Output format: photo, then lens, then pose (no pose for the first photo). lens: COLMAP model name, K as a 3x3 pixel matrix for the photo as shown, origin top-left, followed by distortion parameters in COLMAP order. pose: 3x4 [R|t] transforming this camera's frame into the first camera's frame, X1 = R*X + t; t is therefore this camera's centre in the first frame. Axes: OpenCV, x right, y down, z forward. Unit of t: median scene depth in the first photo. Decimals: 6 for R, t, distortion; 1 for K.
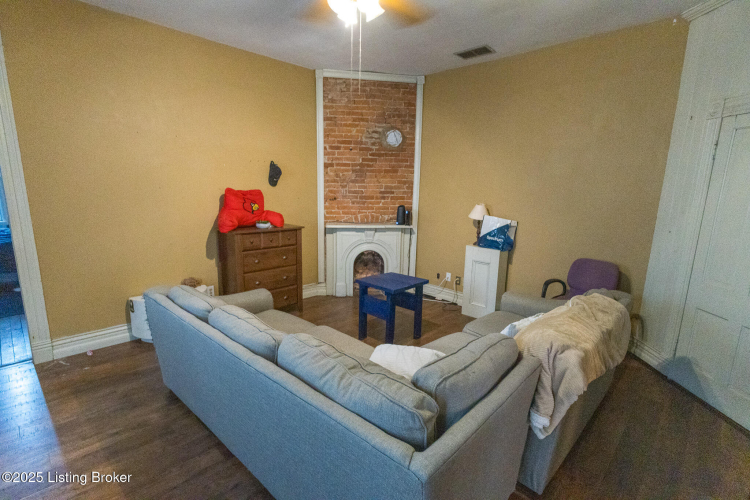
lens RADIAL K [[355.6, 0, 372.8], [0, 355.6, 251.7], [0, 0, 1]] dist [0.001390, 0.001960]
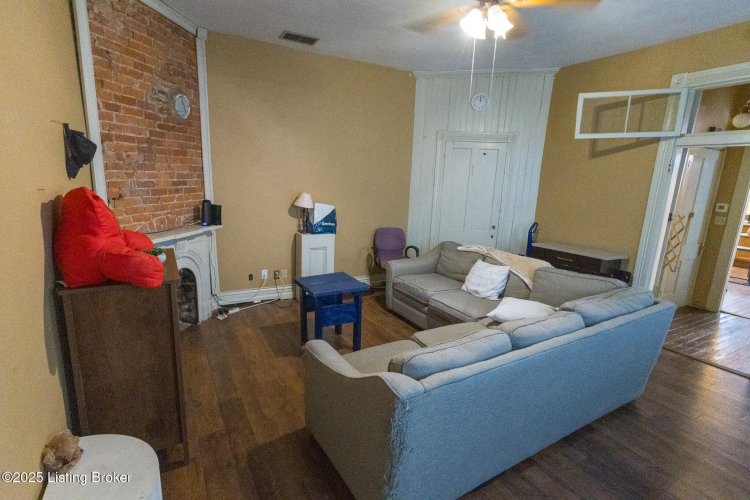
lens RADIAL K [[355.6, 0, 372.8], [0, 355.6, 251.7], [0, 0, 1]] dist [0.001390, 0.001960]
pose [[0.304152, -0.209202, 0.929369, -0.544939], [0.145639, 0.974332, 0.171660, -0.102727], [-0.941425, 0.083141, 0.326813, 0.433669]]
